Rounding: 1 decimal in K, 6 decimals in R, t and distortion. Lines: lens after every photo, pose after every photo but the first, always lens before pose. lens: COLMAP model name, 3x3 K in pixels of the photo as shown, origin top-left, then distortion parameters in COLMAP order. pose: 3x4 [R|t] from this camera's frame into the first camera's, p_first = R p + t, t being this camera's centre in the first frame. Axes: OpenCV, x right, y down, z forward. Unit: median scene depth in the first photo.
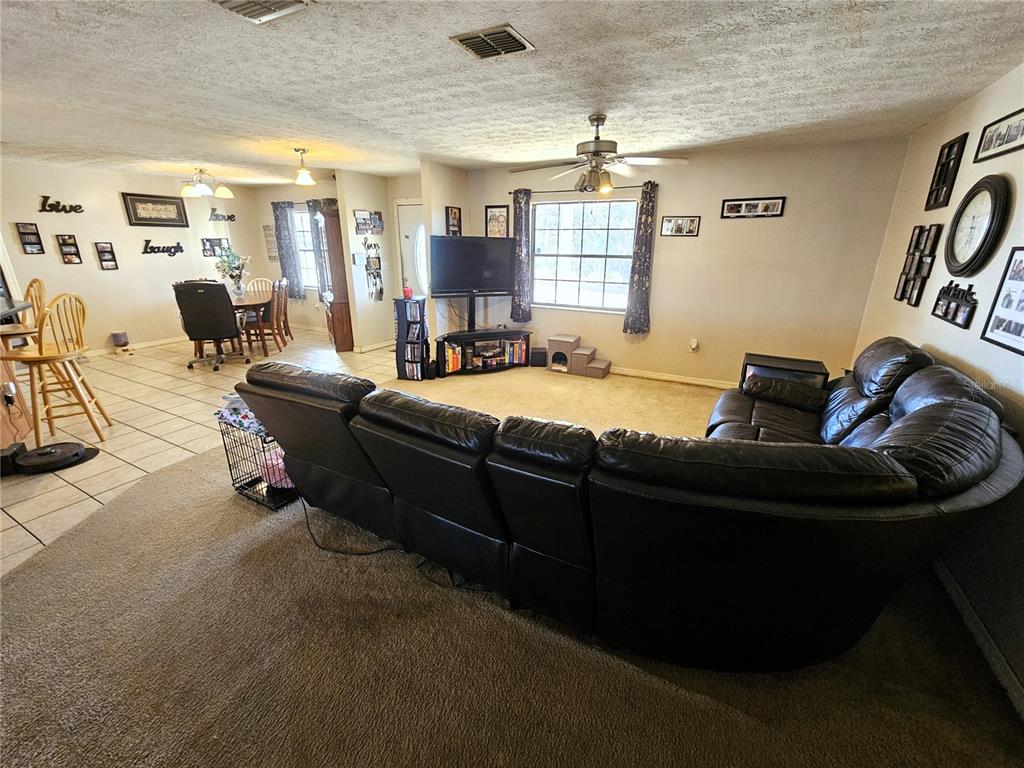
lens RADIAL K [[416.7, 0, 512.0], [0, 416.7, 384.0], [0, 0, 1]] dist [0.000208, 0.000005]
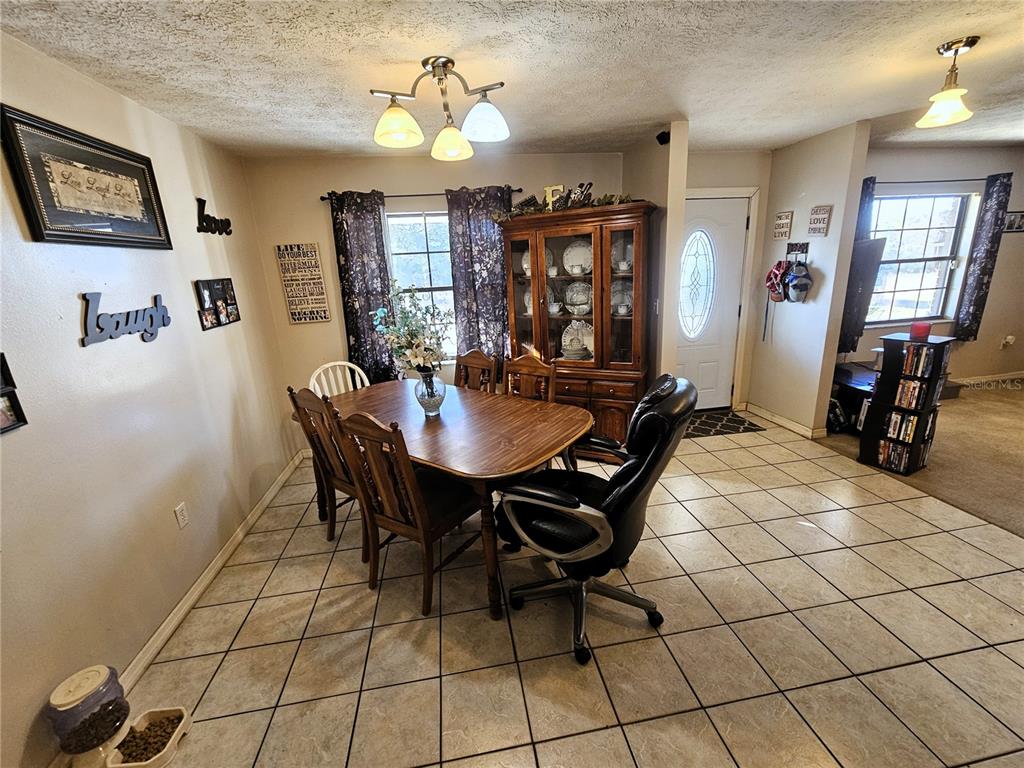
lens RADIAL K [[421.2, 0, 512.0], [0, 421.2, 384.0], [0, 0, 1]] dist [0.040304, 0.000005]
pose [[0.798770, -0.209118, 0.564124, -0.798206], [0.241881, 0.970154, 0.017140, -0.216780], [-0.550871, 0.122760, 0.825512, 0.590905]]
